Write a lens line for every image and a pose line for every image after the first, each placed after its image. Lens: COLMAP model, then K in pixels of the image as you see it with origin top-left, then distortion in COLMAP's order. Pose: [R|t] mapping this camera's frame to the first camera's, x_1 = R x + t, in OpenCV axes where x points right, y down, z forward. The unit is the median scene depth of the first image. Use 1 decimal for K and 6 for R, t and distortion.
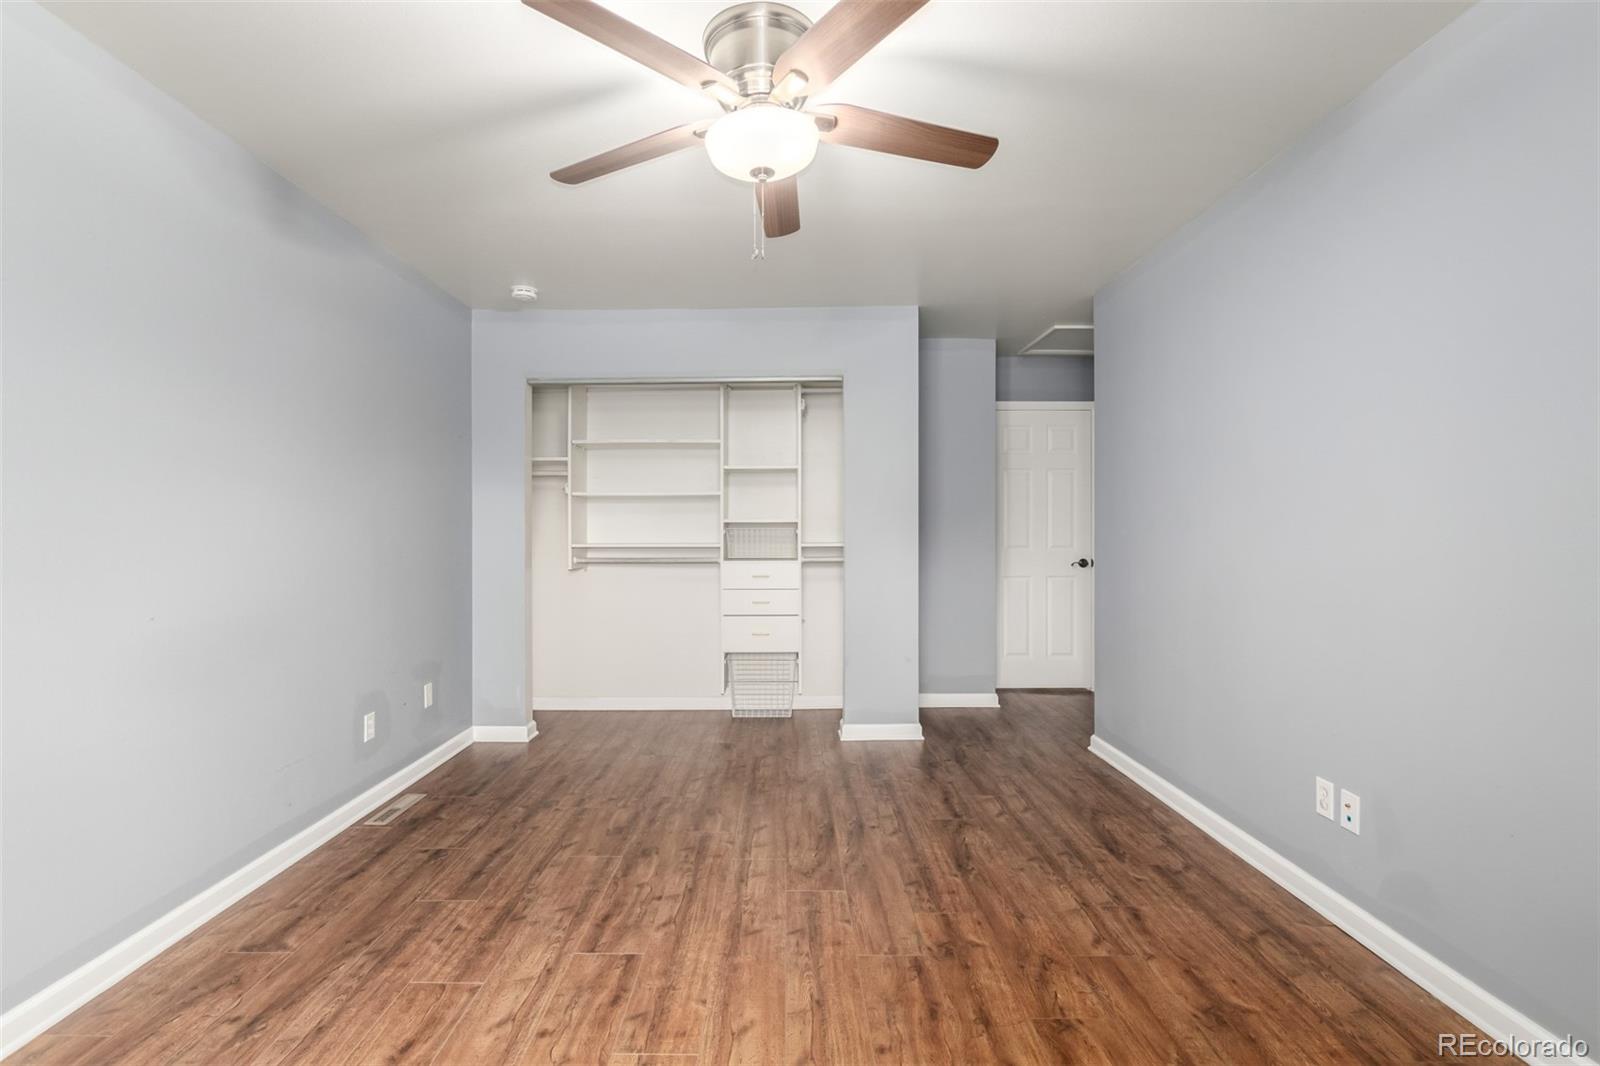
lens RADIAL K [[762.6, 0, 800.0], [0, 762.6, 533.0], [0, 0, 1]] dist [-0.000140, 0.000187]
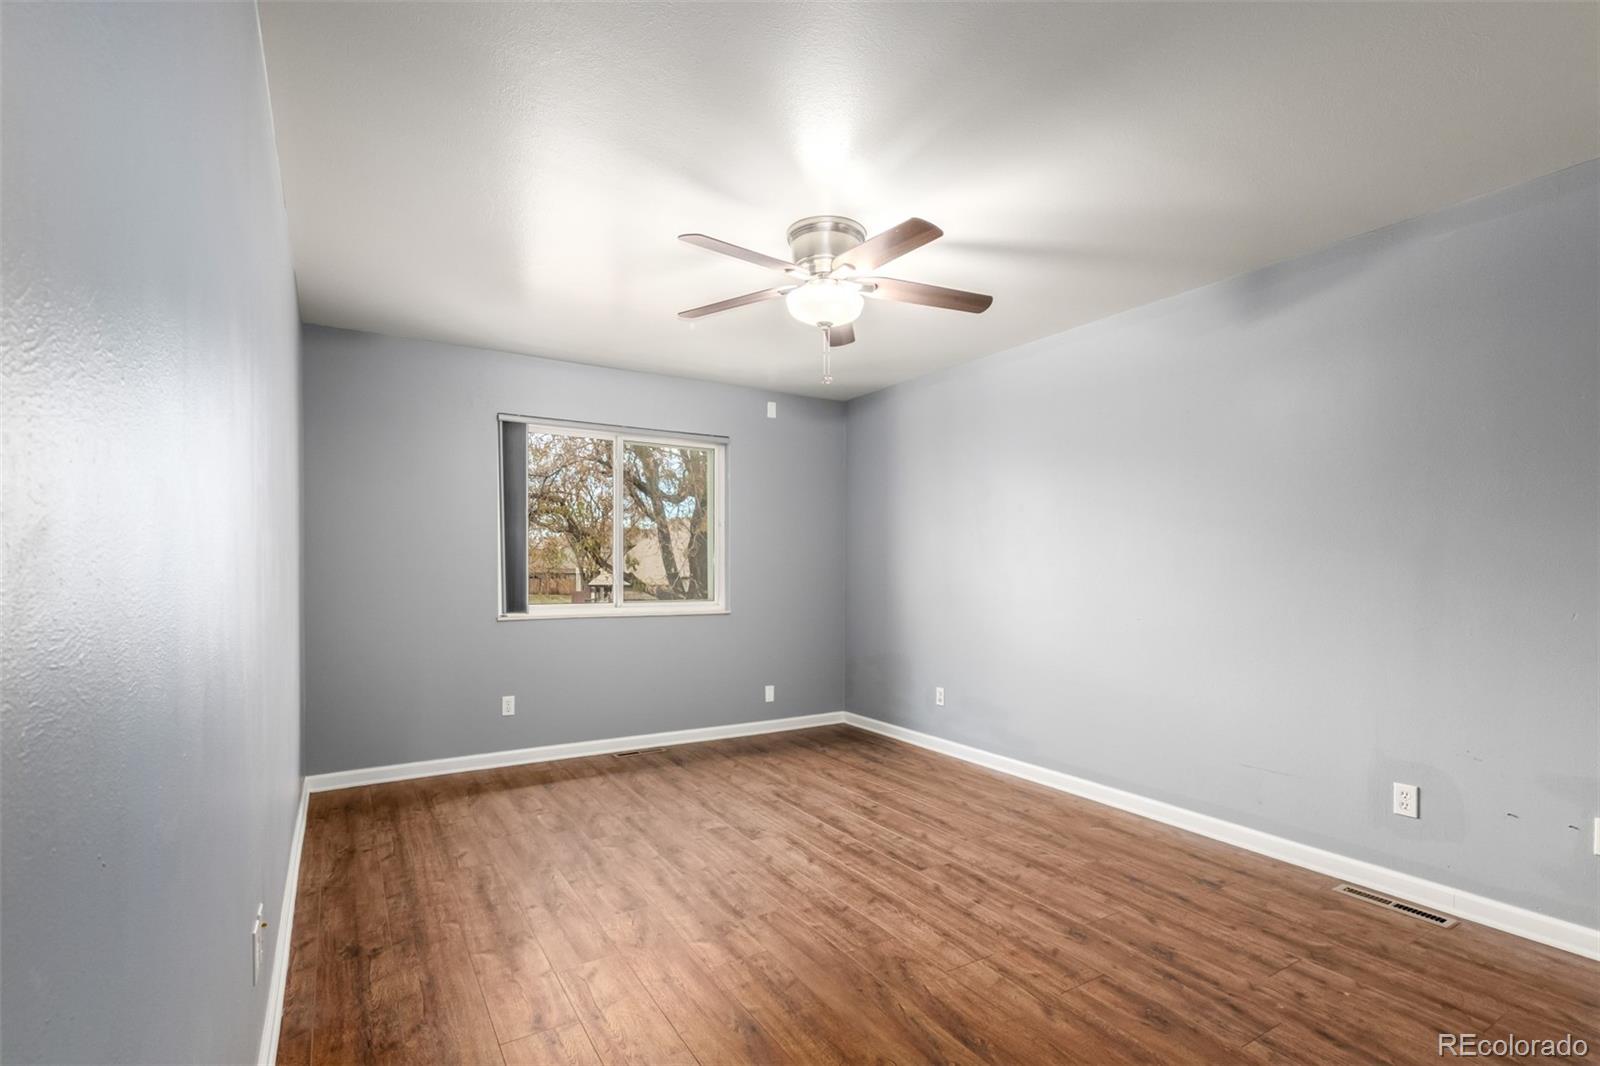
lens RADIAL K [[762.6, 0, 800.0], [0, 762.6, 533.0], [0, 0, 1]] dist [-0.000140, 0.000187]
pose [[-0.868309, -0.023537, -0.495465, 0.638153], [-0.003962, 0.999171, -0.040522, -0.015309], [0.496008, -0.033222, -0.867682, 1.955310]]
